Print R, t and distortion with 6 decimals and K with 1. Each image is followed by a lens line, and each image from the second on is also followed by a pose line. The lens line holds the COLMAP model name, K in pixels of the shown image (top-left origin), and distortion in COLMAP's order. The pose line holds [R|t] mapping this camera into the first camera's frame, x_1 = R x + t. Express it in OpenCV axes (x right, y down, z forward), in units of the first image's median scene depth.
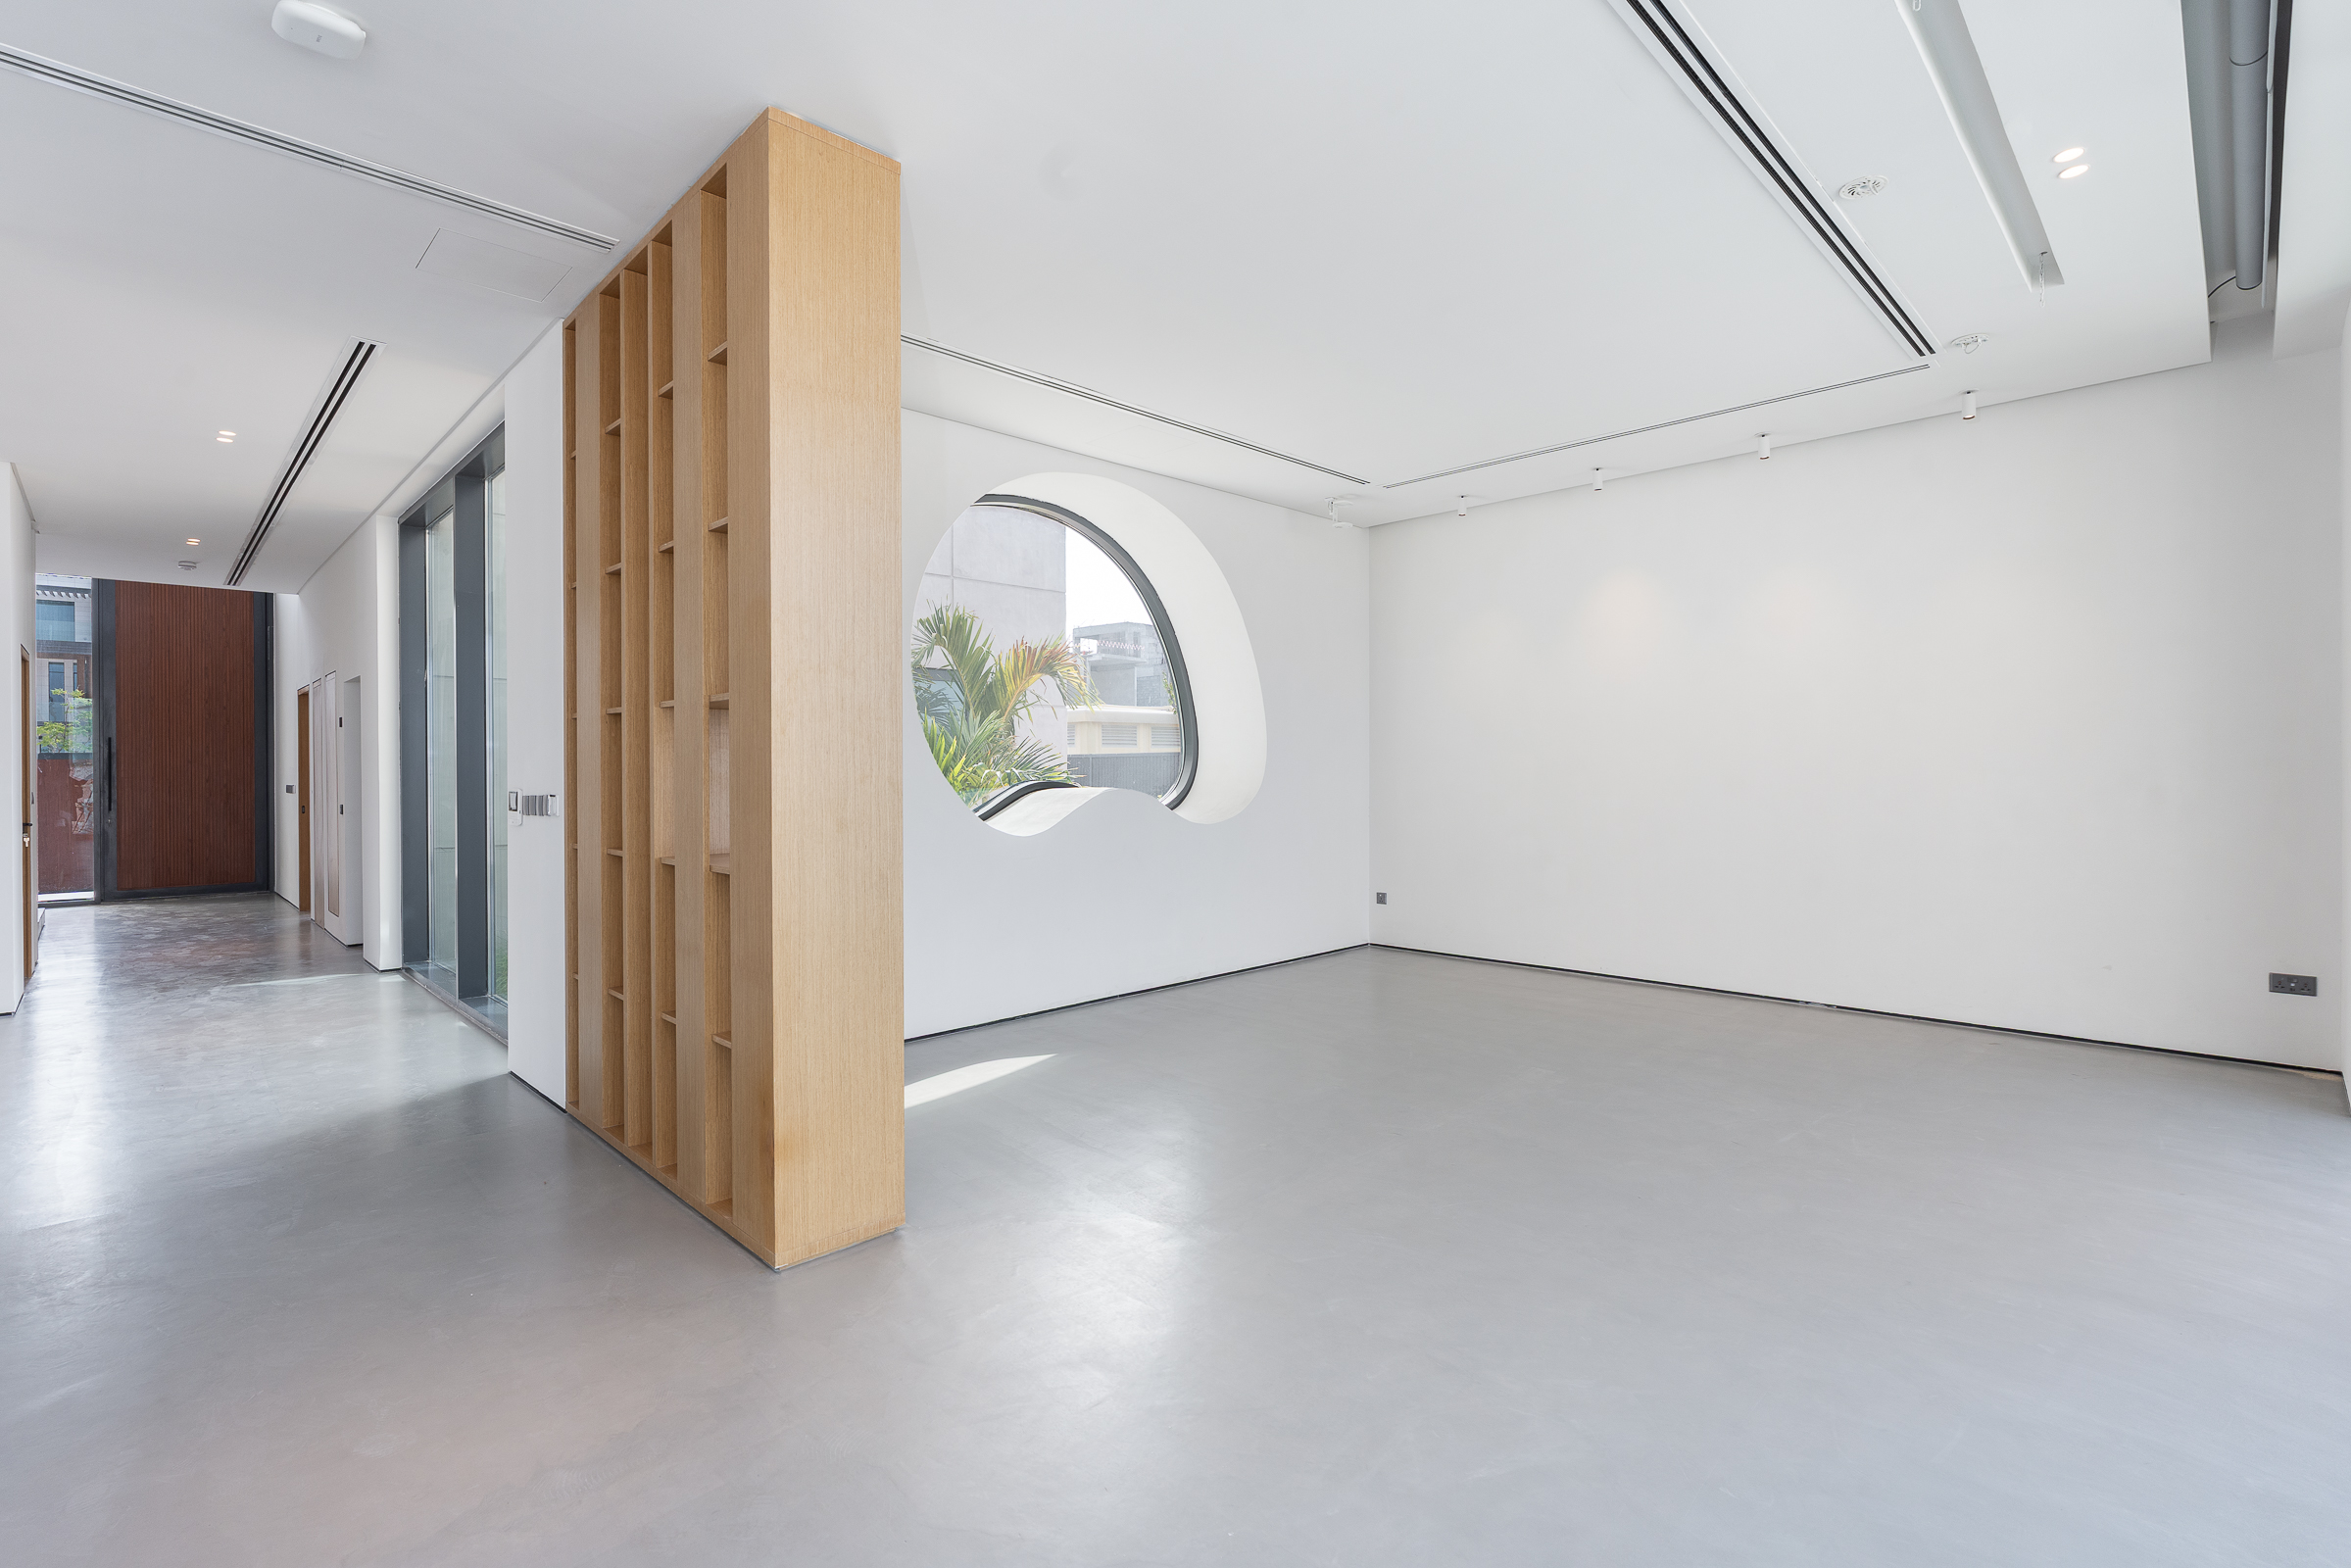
lens RADIAL K [[1080.0, 0, 1207.6], [0, 1080.0, 769.0], [0, 0, 1]] dist [-0.005387, 0.003974]
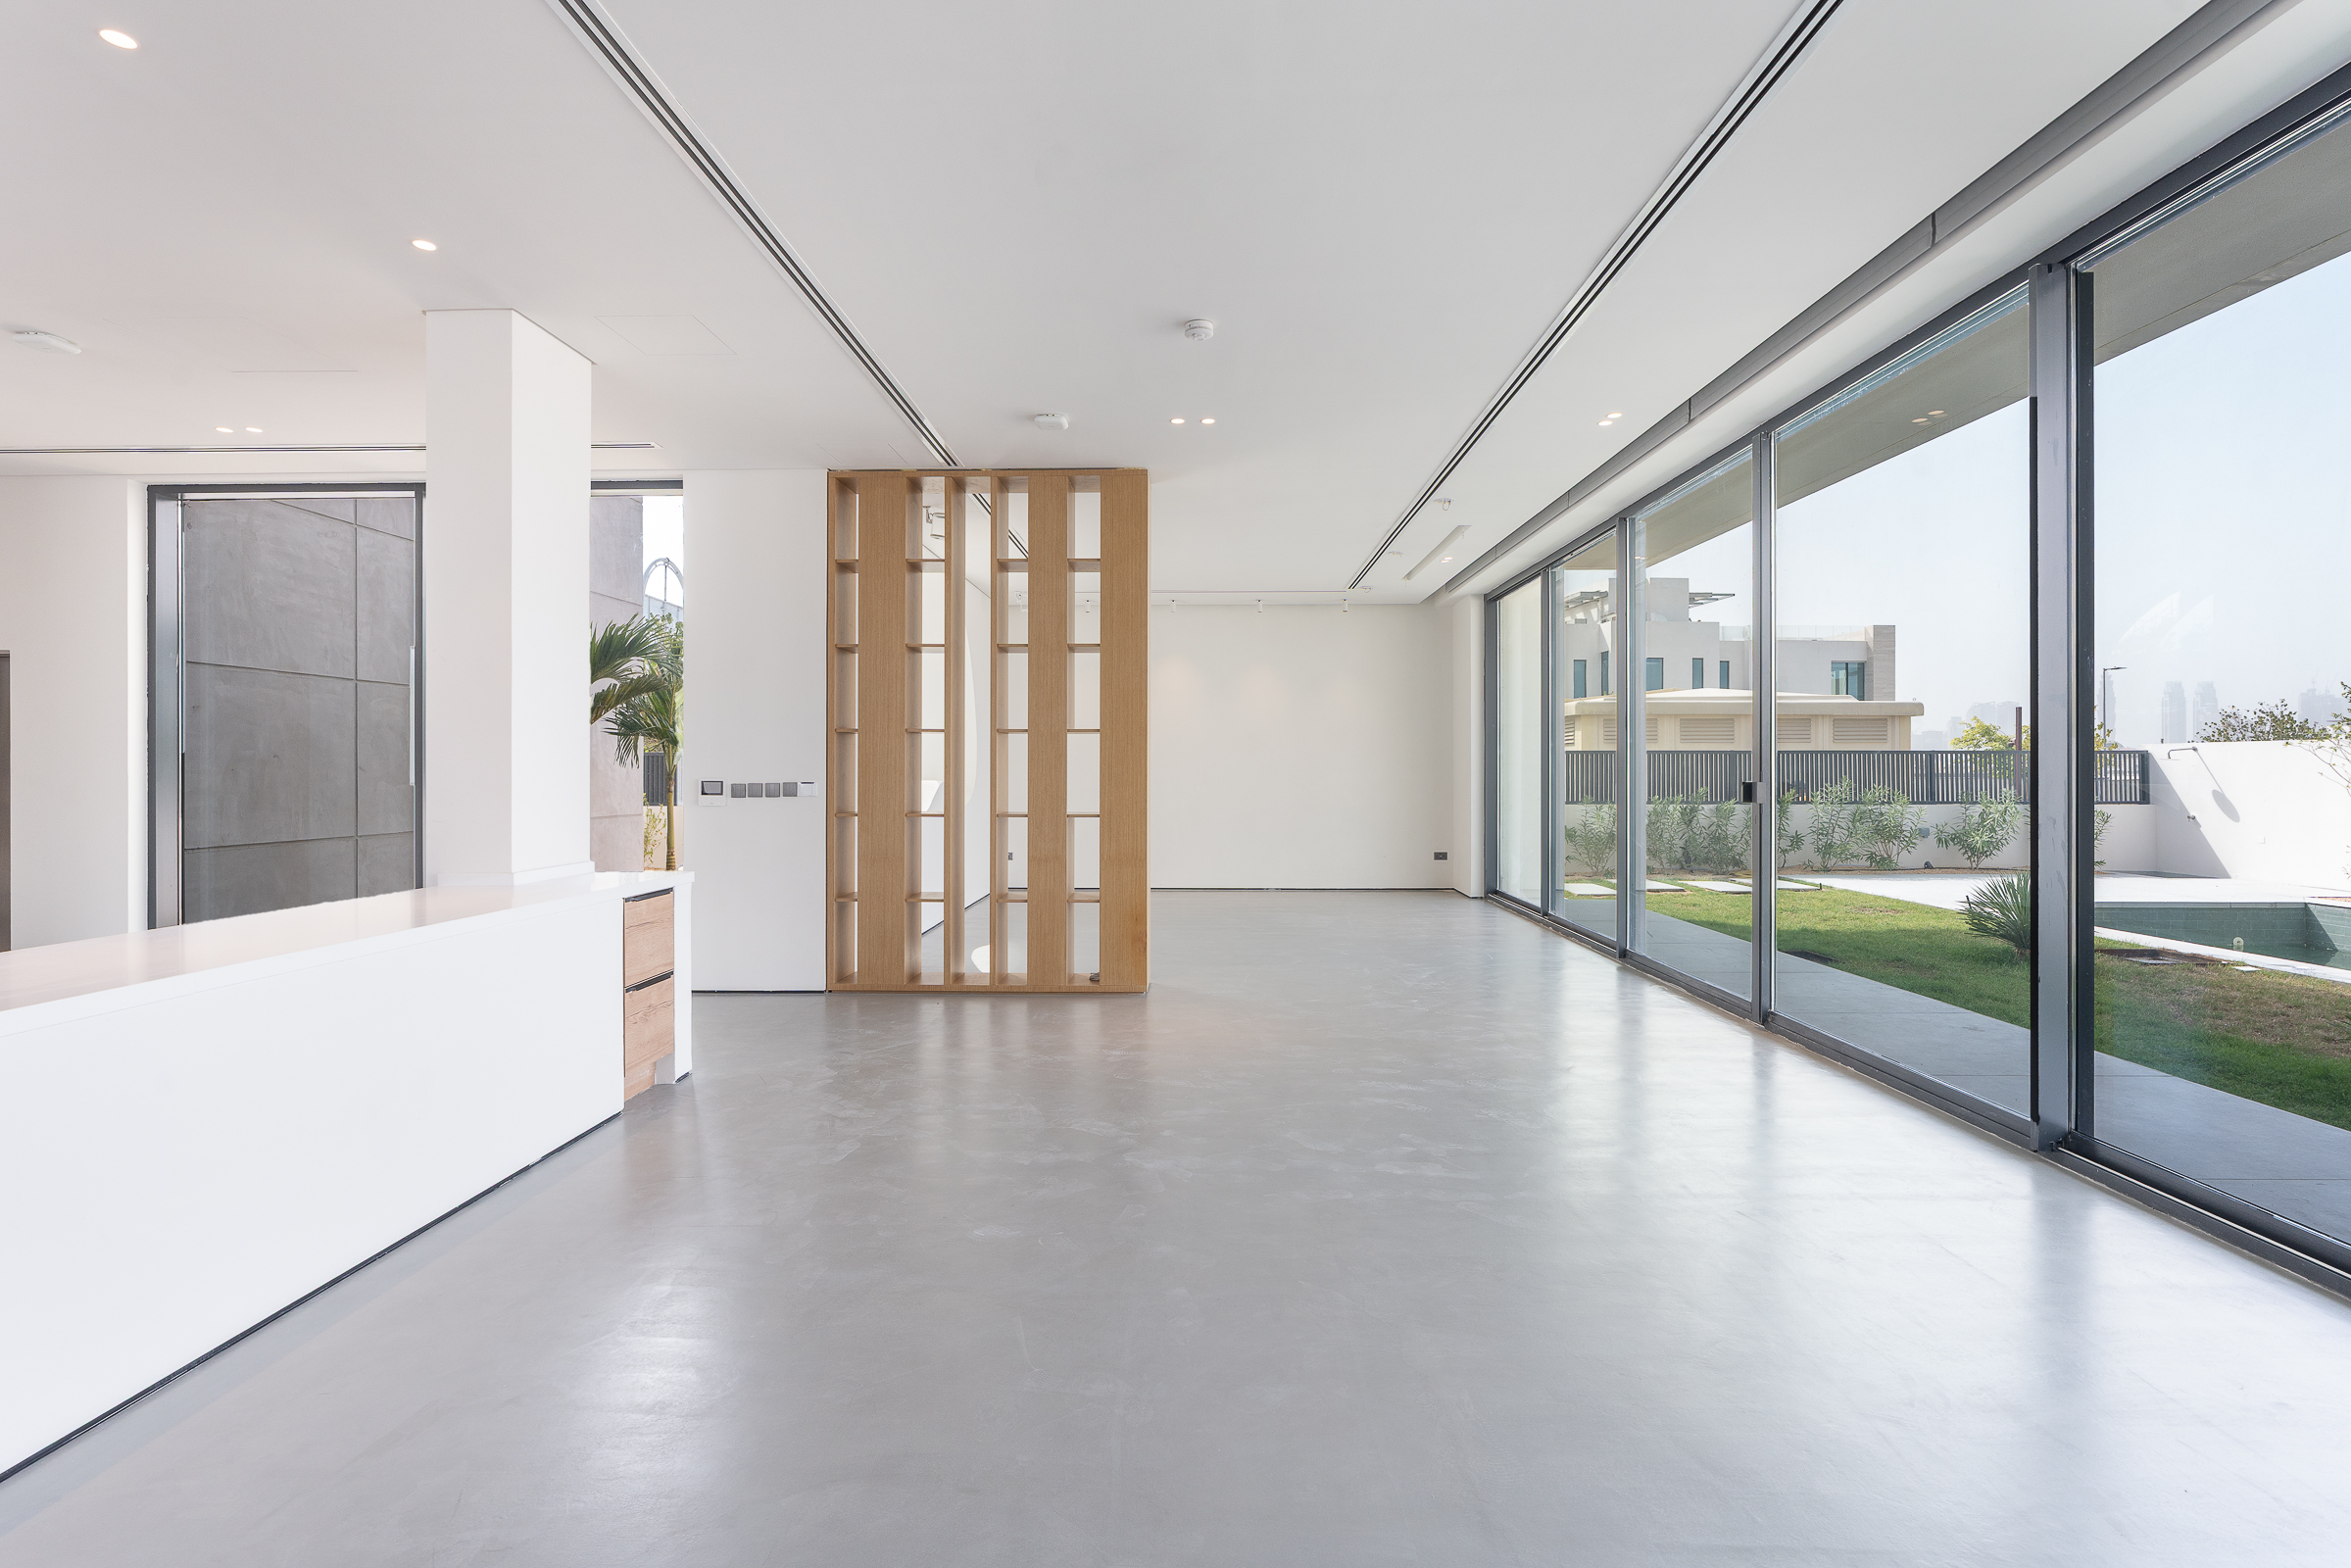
lens RADIAL K [[1080.0, 0, 1174.3], [0, 1080.0, 767.9], [0, 0, 1]] dist [-0.005387, 0.003974]
pose [[0.737906, 0.006562, 0.674872, -0.717834], [-0.002285, 0.999971, -0.007224, 0.008164], [-0.674900, 0.003789, 0.737900, -0.272225]]
